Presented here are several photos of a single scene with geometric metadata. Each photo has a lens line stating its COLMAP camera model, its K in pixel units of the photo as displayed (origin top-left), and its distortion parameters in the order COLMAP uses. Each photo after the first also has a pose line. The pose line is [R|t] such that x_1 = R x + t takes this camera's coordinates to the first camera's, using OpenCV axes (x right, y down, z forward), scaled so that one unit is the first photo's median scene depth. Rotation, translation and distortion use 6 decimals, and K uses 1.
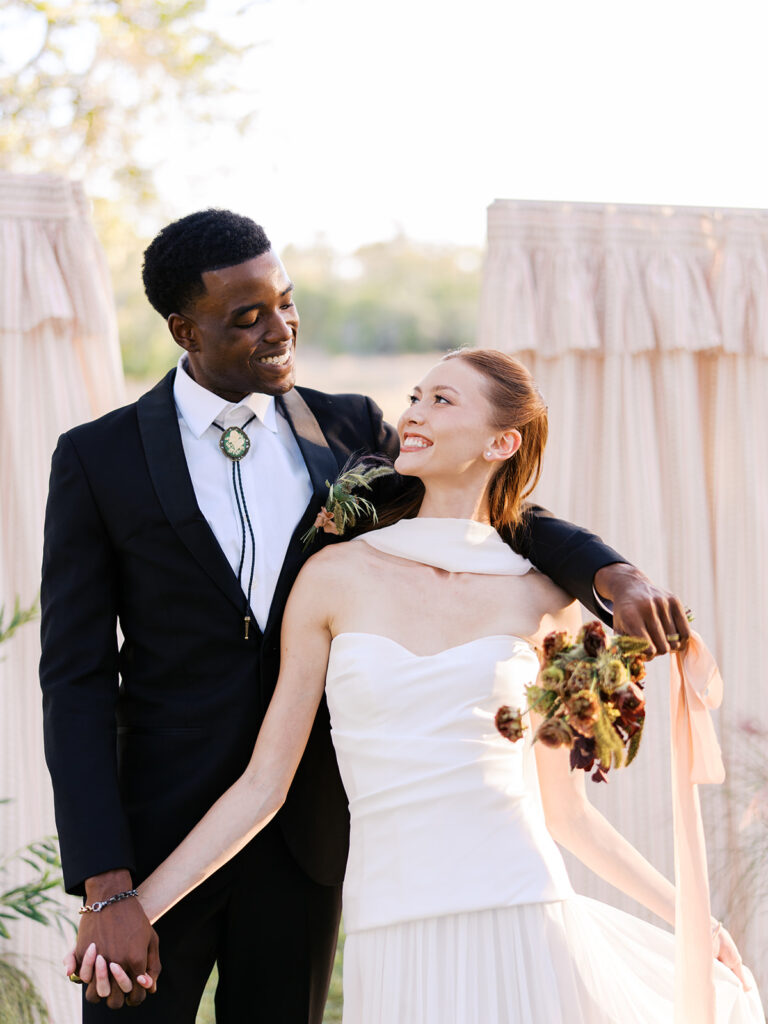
lens RADIAL K [[1638.8, 0, 384.0], [0, 1638.8, 512.0], [0, 0, 1]] dist [0.025342, -0.139972]
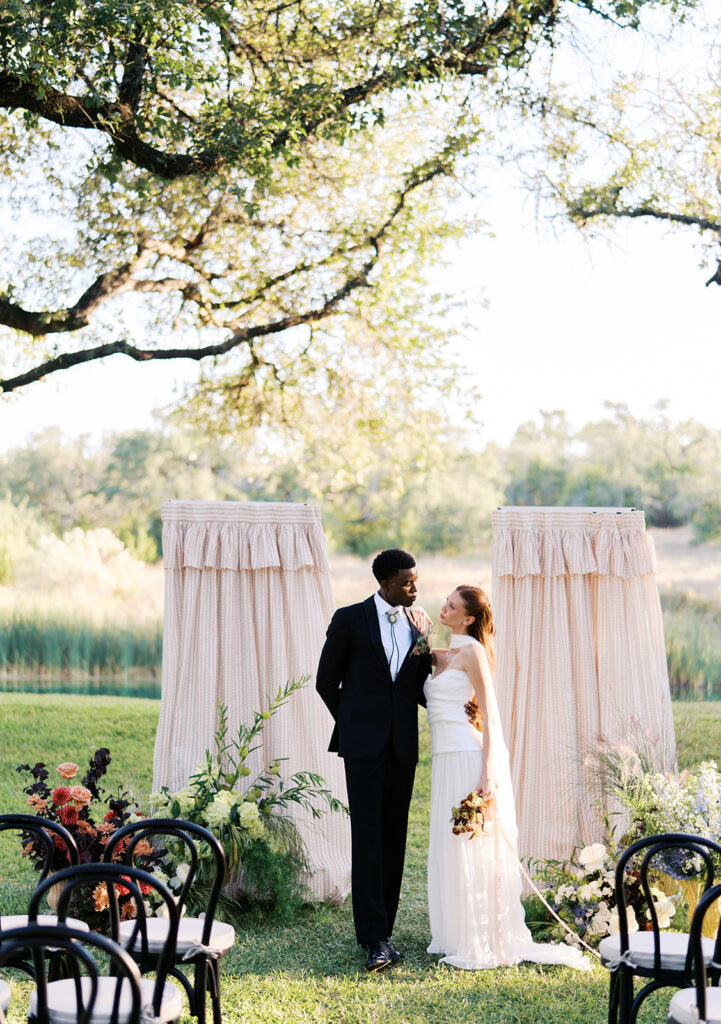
lens RADIAL K [[1629.6, 0, 374.6], [0, 1629.6, 509.8], [0, 0, 1]] dist [0.012399, 0.020353]
pose [[0.986200, -0.010127, -0.165249, 0.278201], [-0.006154, 0.995195, -0.097716, 0.034911], [0.165444, 0.097385, 0.981399, -1.275334]]
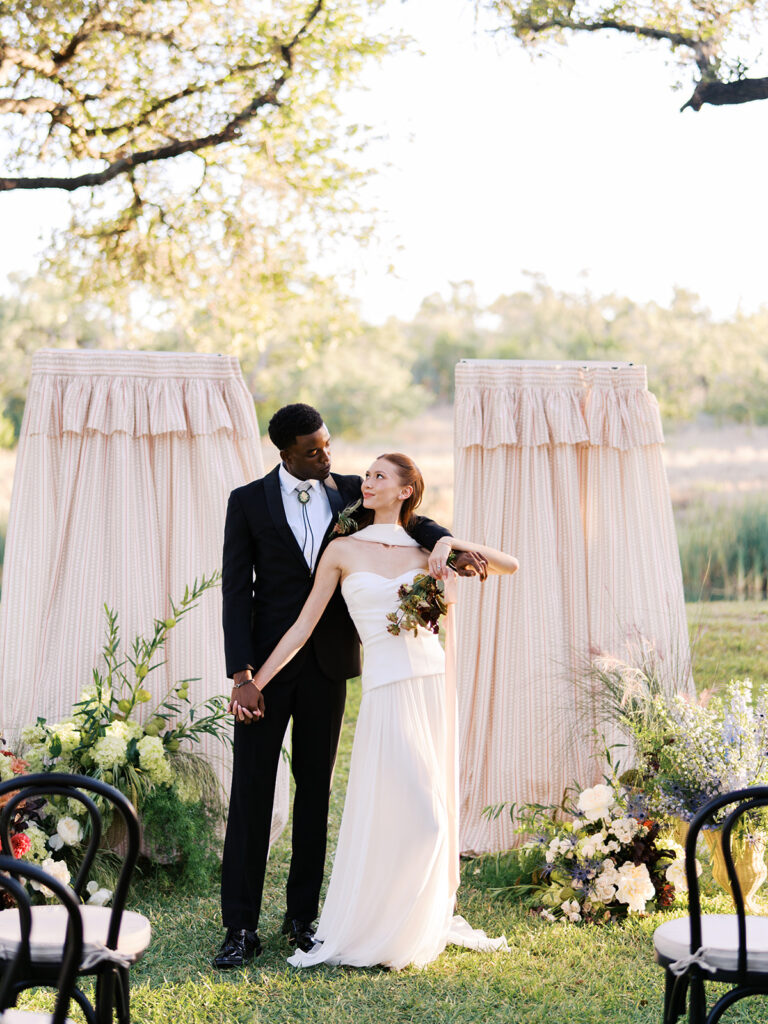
lens RADIAL K [[1785.5, 0, 381.0], [0, 1785.5, 437.7], [0, 0, 1]] dist [0.029538, -0.174946]
pose [[0.995509, -0.004090, -0.094577, 0.166657], [-0.002992, 0.997208, -0.074619, 0.041335], [0.094618, 0.074567, 0.992717, -0.974463]]
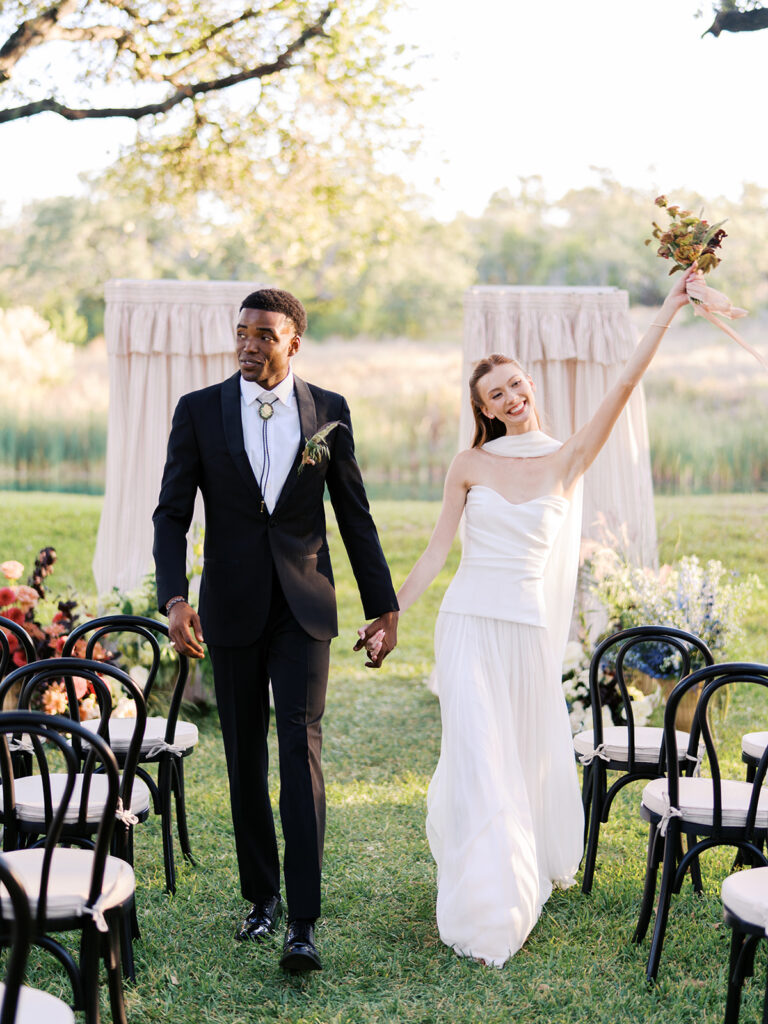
lens RADIAL K [[1821.7, 0, 405.8], [0, 1821.7, 511.3], [0, 0, 1]] dist [0.028563, -0.289230]
pose [[0.992286, 0.005879, -0.123826, 0.282624], [-0.002818, 0.999686, 0.024881, 0.038940], [0.123934, -0.024340, 0.991992, -1.367447]]
